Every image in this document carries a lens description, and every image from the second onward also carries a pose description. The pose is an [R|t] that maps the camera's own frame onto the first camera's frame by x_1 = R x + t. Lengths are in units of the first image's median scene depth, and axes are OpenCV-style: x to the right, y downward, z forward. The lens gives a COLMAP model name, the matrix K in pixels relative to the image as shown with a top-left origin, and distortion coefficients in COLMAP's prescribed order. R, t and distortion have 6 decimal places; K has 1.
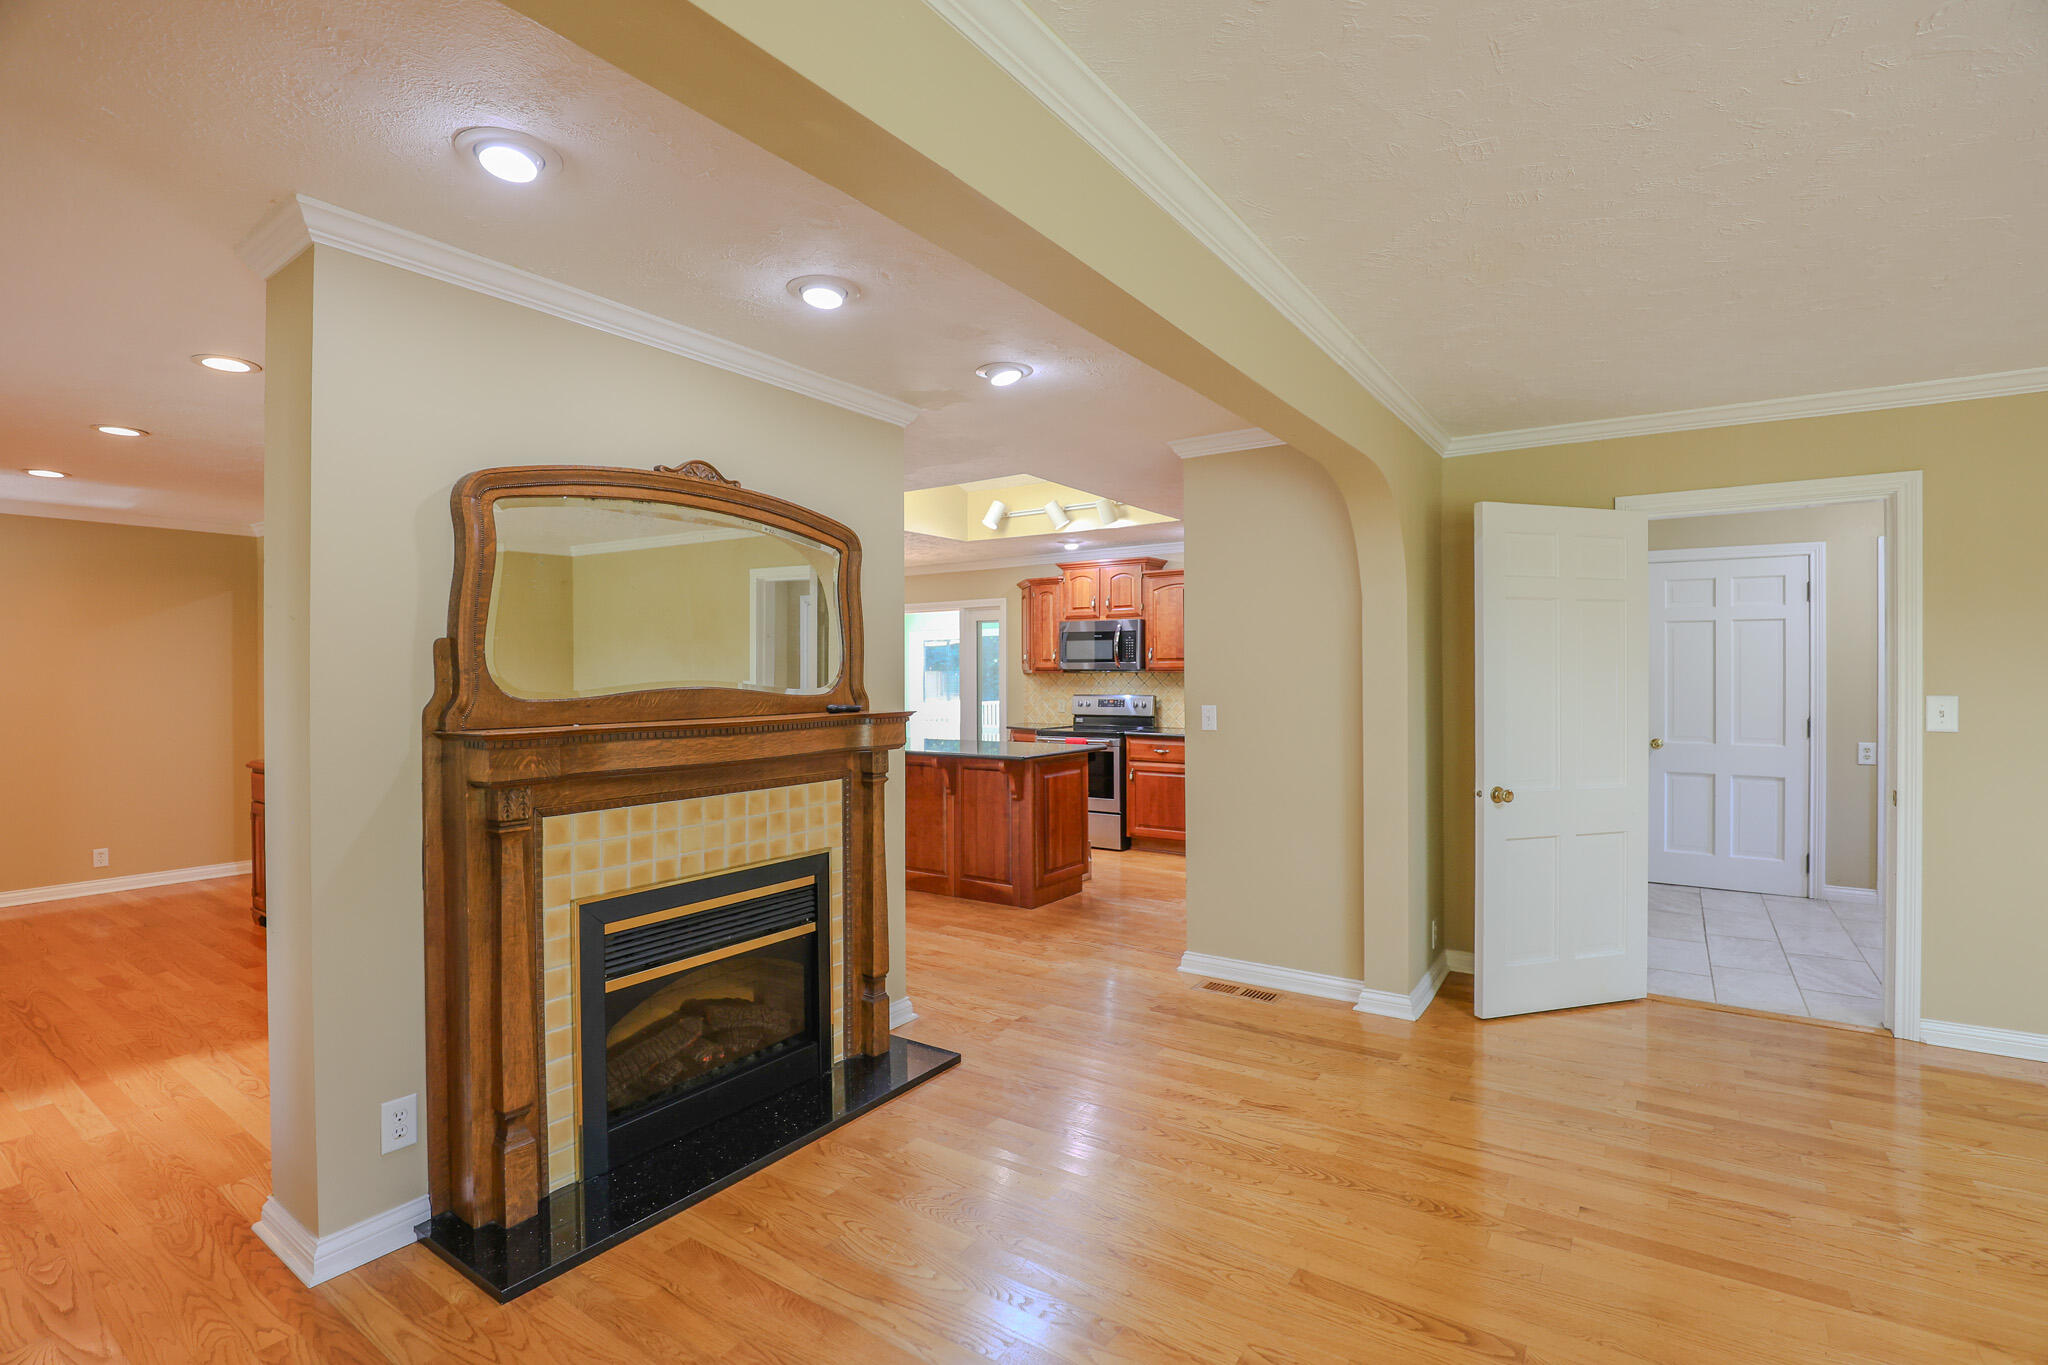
lens RADIAL K [[962.8, 0, 1014.9], [0, 962.8, 676.3], [0, 0, 1]] dist [-0.036954, 0.008196]
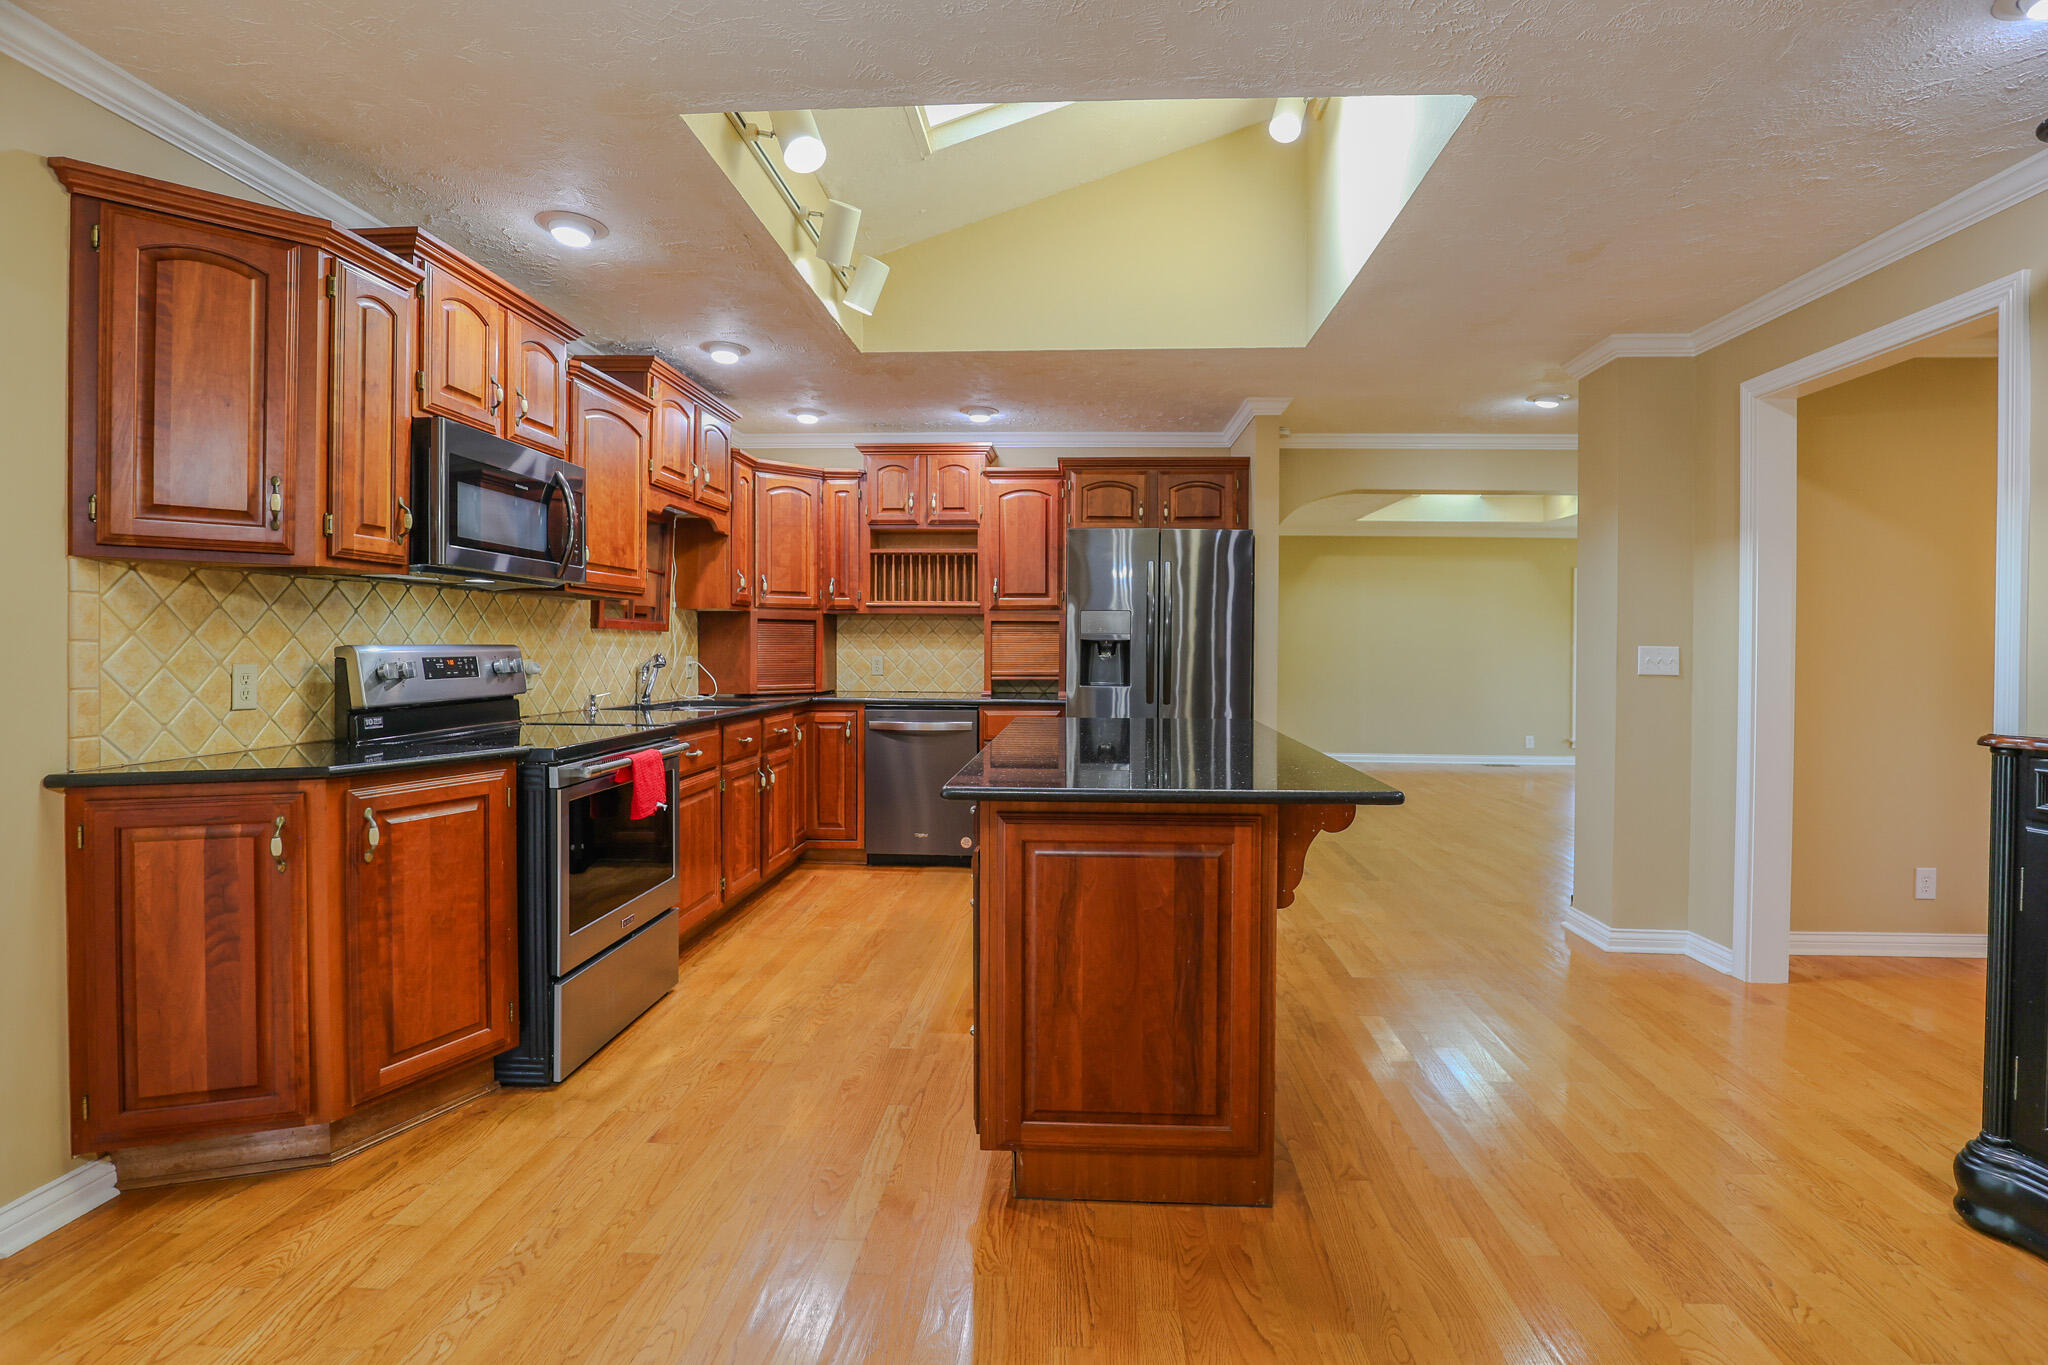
lens RADIAL K [[957.3, 0, 1056.7], [0, 957.3, 654.2], [0, 0, 1]] dist [-0.023497, 0.001061]
pose [[-0.533062, -0.006307, 0.846053, -0.339459], [0.002045, 0.999960, 0.008742, 0.020555], [-0.846074, 0.006391, -0.533027, 1.015982]]
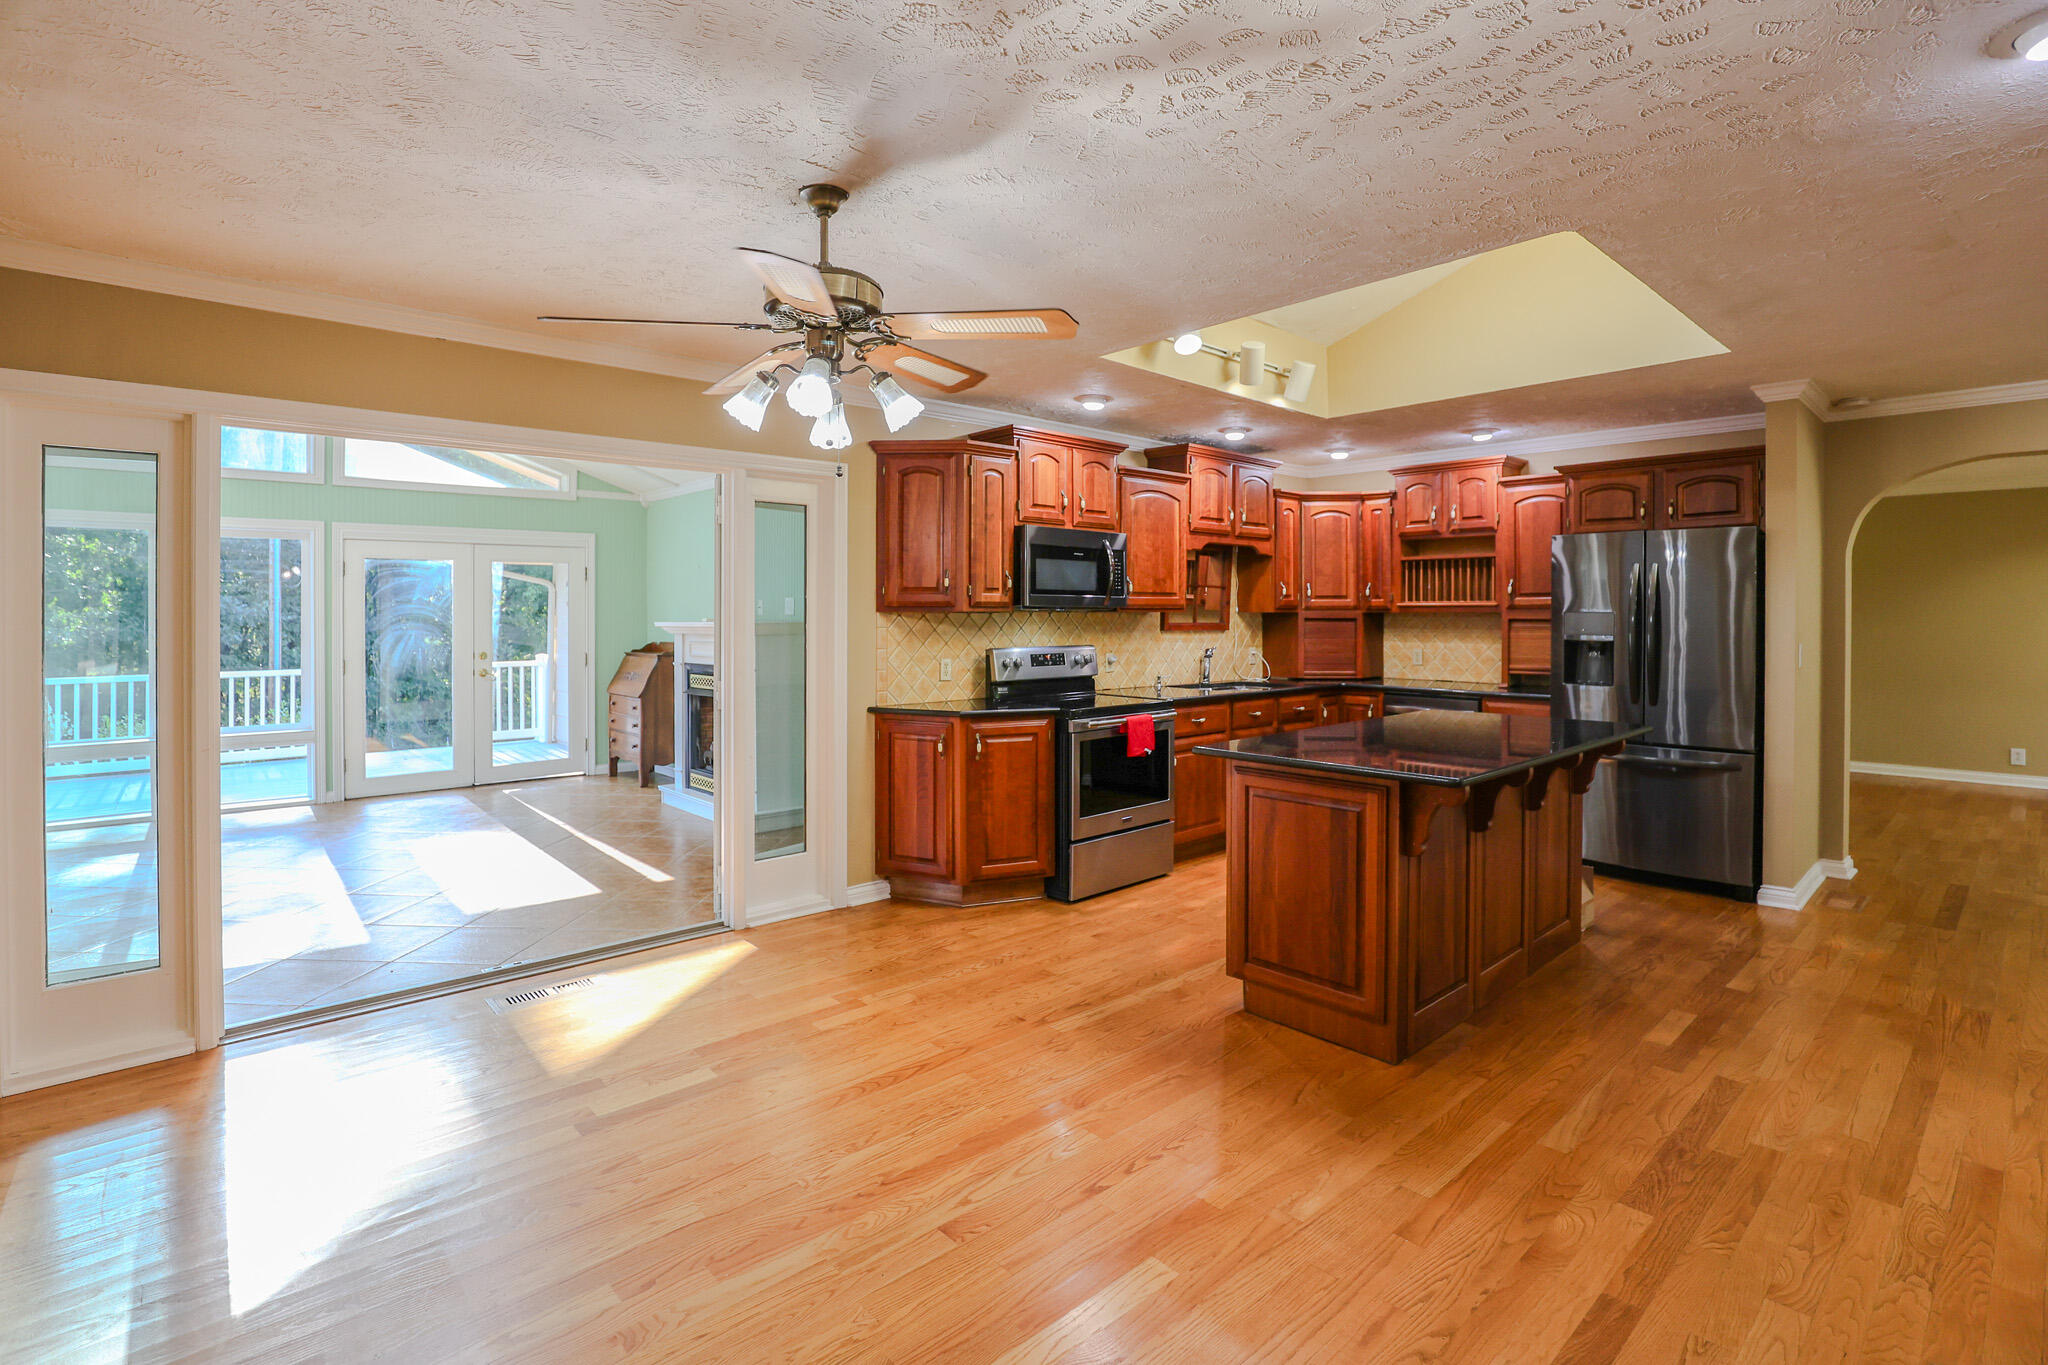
lens RADIAL K [[983.5, 0, 1037.8], [0, 983.5, 616.1], [0, 0, 1]] dist [-0.031159, 0.000609]
pose [[0.218061, 0.001056, 0.975935, -0.552134], [0.004214, 0.999989, -0.002024, 0.000233], [-0.975926, 0.004554, 0.218054, 0.879460]]
